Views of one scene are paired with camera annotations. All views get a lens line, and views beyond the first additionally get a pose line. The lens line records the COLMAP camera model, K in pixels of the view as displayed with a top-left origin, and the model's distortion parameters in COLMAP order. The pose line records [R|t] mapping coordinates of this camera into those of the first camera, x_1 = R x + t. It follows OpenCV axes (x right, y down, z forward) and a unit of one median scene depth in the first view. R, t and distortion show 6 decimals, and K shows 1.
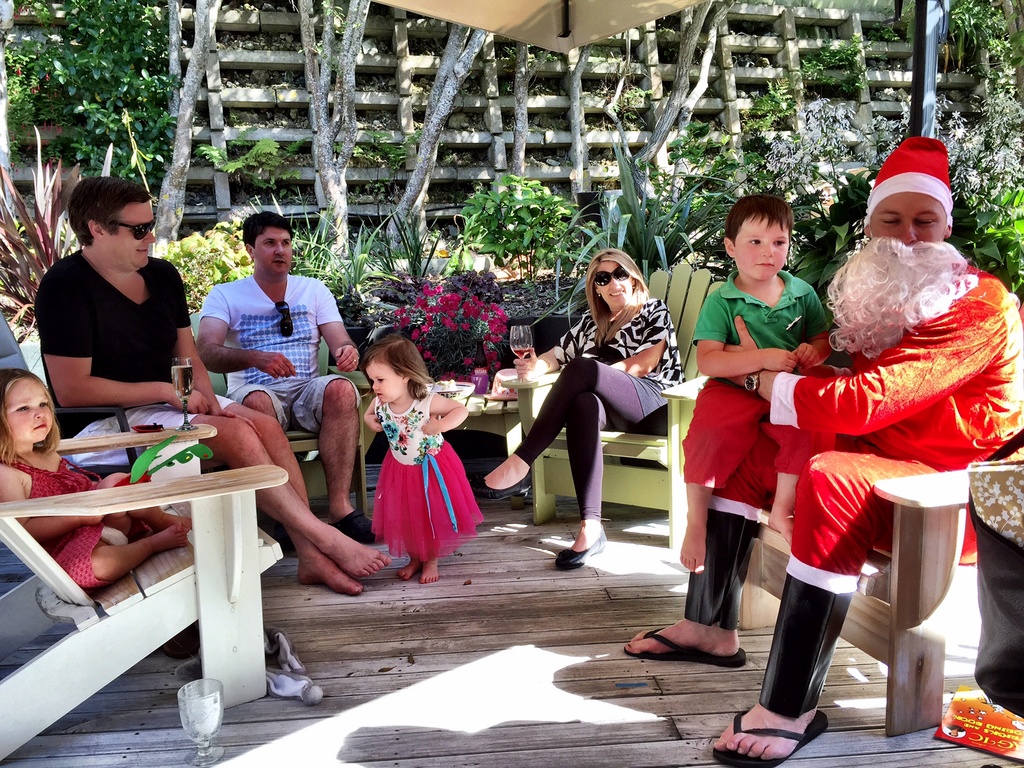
lens RADIAL K [[865.5, 0, 508.1], [0, 865.5, 380.8], [0, 0, 1]] dist [-0.008886, -0.011591]
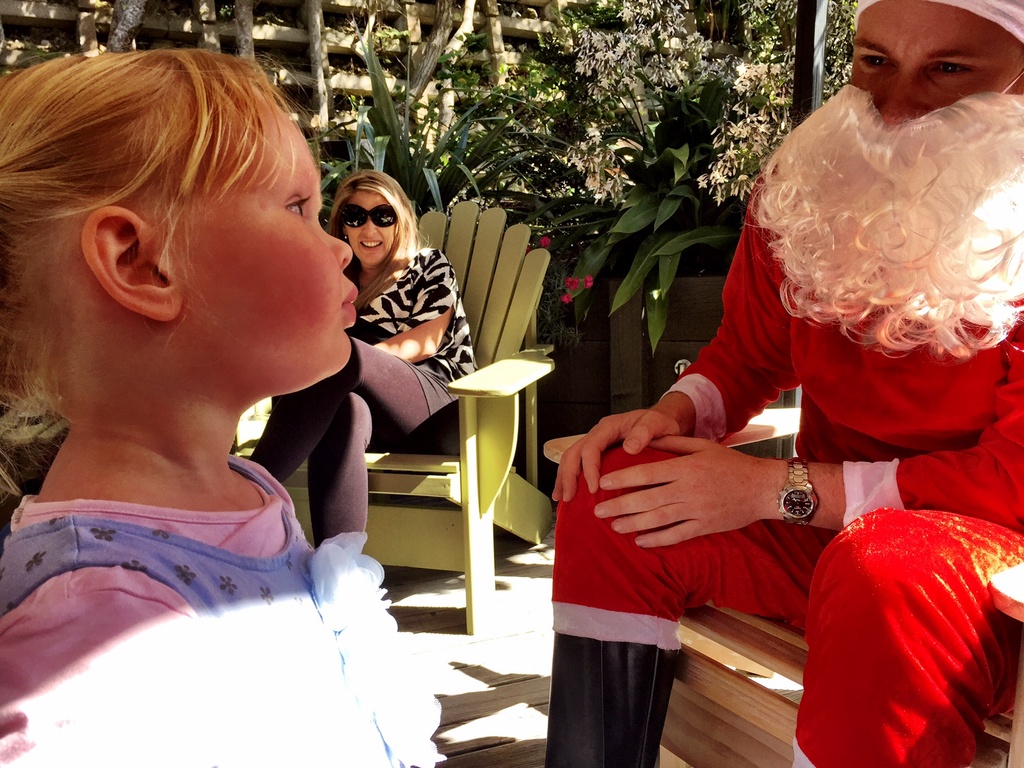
lens RADIAL K [[865.5, 0, 507.5], [0, 865.5, 378.9], [0, 0, 1]] dist [-0.008886, -0.011591]
pose [[0.962978, -0.039801, 0.266627, 0.021630], [0.039349, 0.999201, 0.007041, 0.002178], [-0.266694, 0.003711, 0.963774, 0.165741]]
